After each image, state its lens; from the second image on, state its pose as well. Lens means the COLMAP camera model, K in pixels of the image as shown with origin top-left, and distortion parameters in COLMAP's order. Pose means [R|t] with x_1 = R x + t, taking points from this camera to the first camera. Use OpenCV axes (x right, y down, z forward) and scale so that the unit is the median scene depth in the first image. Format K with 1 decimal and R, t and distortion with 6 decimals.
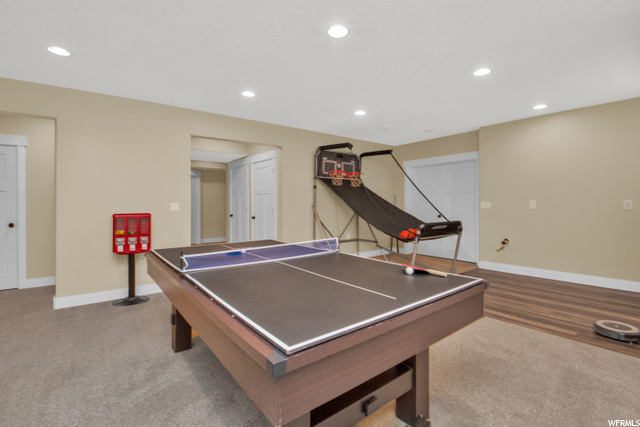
lens RADIAL K [[293.1, 0, 323.8], [0, 293.1, 212.6], [0, 0, 1]] dist [0.021213, -0.000151]
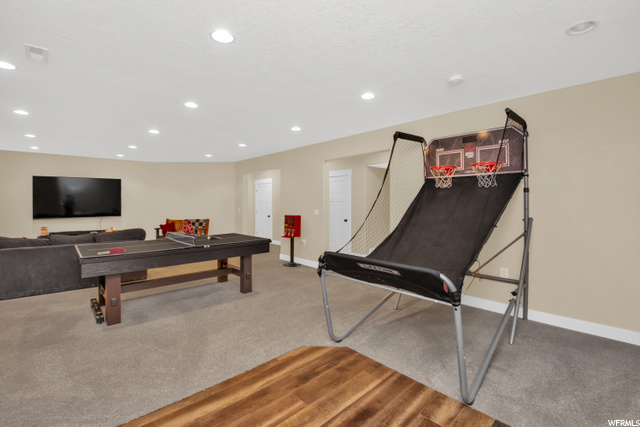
lens RADIAL K [[293.1, 0, 323.8], [0, 293.1, 212.6], [0, 0, 1]] dist [0.021213, -0.000151]
pose [[0.091651, 0.039455, -0.995009, 0.707268], [-0.031609, 0.998826, 0.036694, -0.051350], [0.995289, 0.028089, 0.092790, 0.668642]]
